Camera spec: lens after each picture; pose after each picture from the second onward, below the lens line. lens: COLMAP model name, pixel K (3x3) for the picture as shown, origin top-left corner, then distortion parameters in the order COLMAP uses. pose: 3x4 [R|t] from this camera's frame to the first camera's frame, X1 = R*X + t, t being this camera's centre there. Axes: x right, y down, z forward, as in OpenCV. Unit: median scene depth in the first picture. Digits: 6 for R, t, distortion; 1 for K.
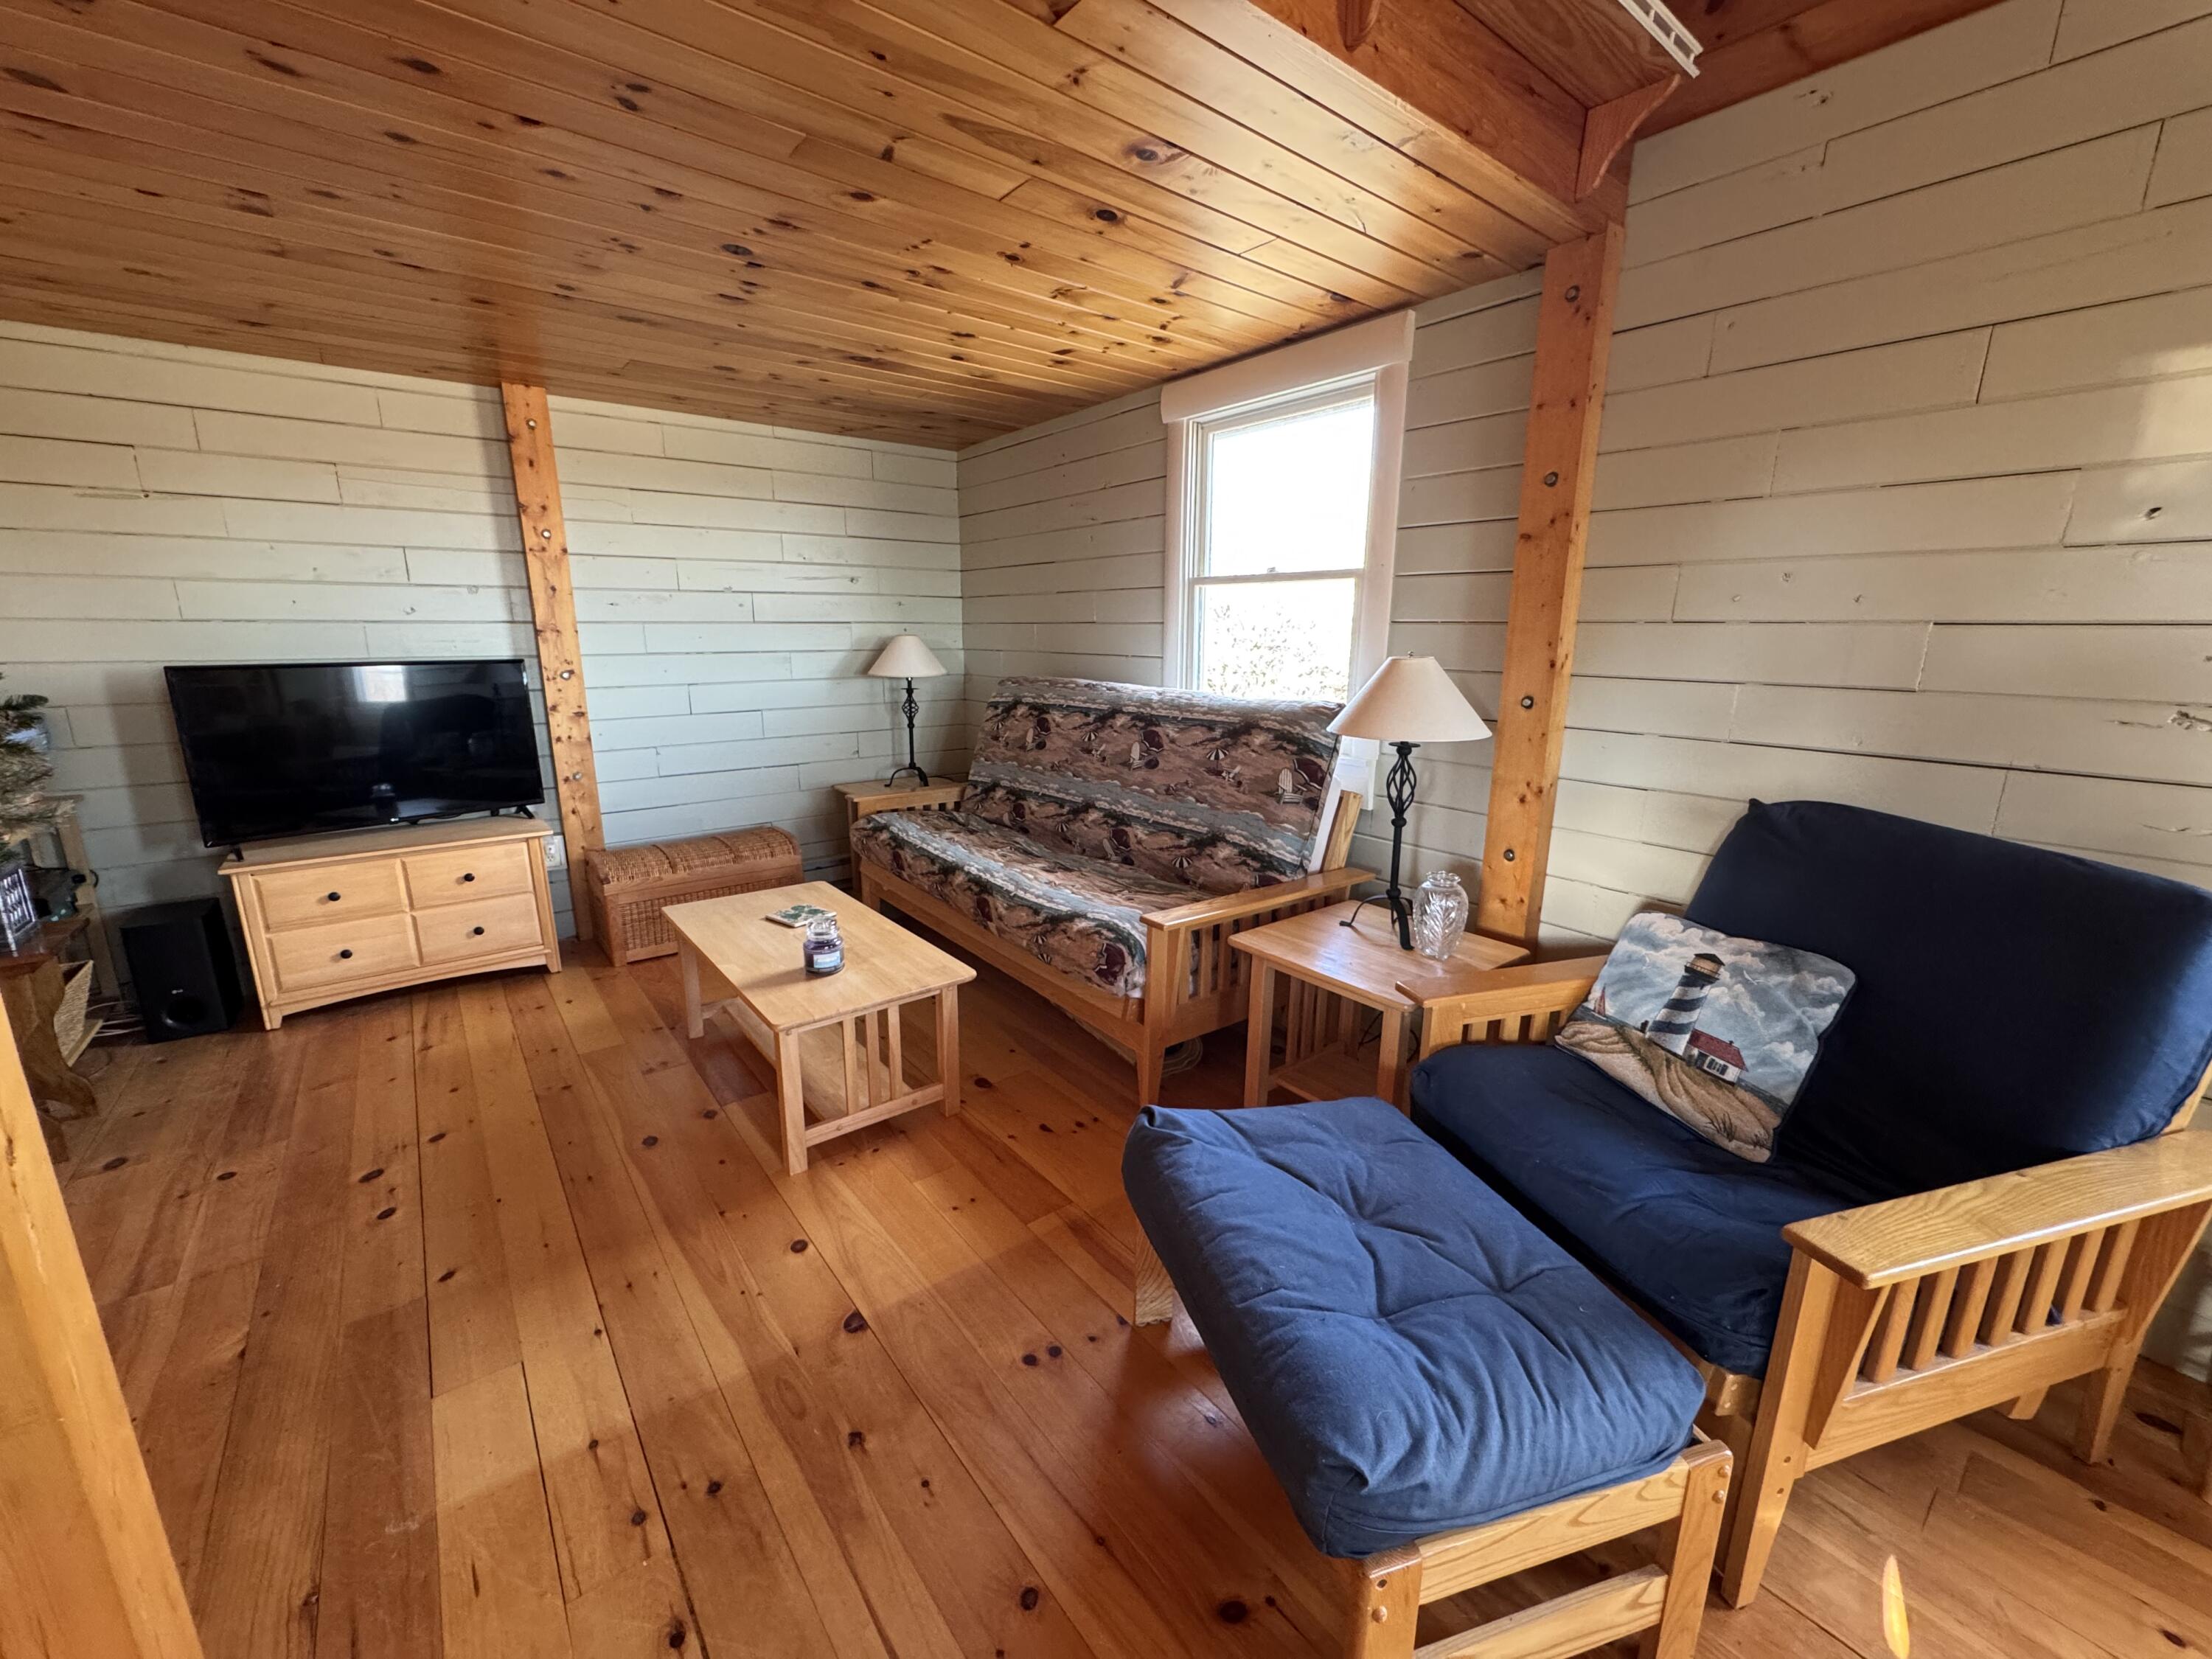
lens RADIAL K [[881.4, 0, 1103.2], [0, 881.4, 820.1], [0, 0, 1]] dist [-0.002779, -0.000240]
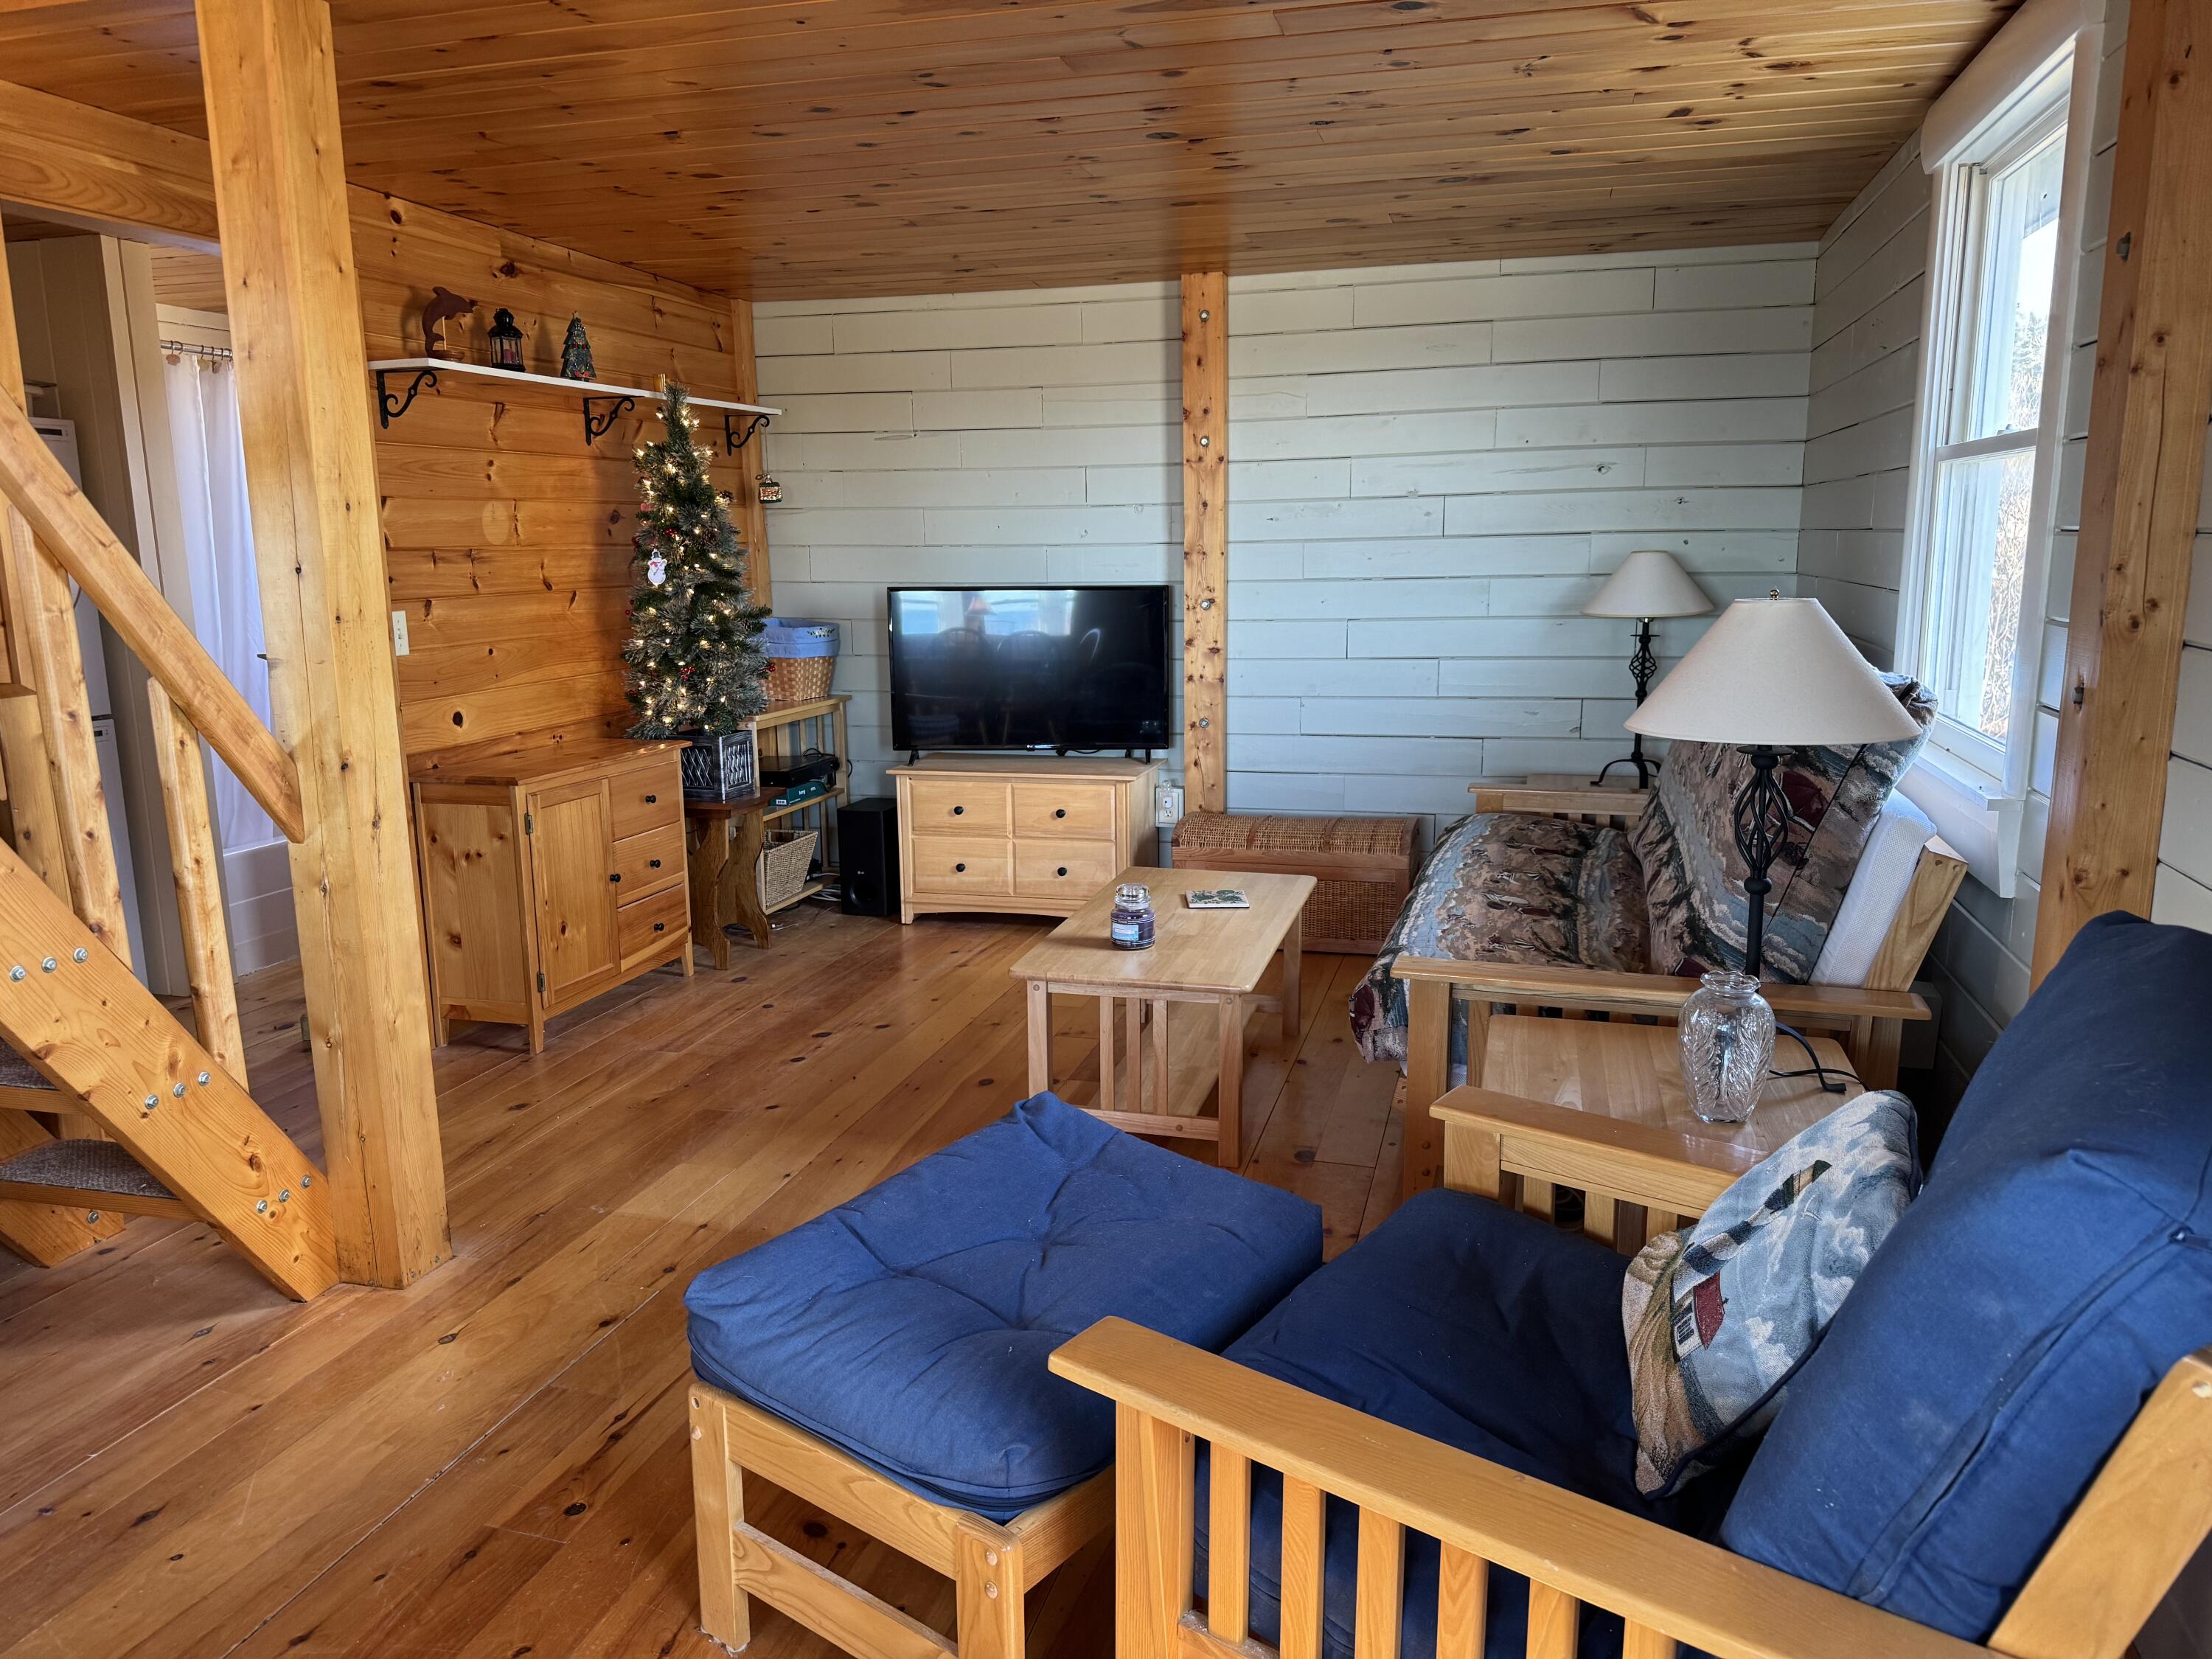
lens RADIAL K [[1532.0, 0, 1117.3], [0, 1532.0, 839.9], [0, 0, 1]] dist [0.047202, -0.006856]
pose [[0.597019, 0.142768, -0.789421, 0.583966], [-0.155797, 0.985936, 0.060482, -0.015290], [0.786953, 0.086881, 0.610866, 0.039718]]
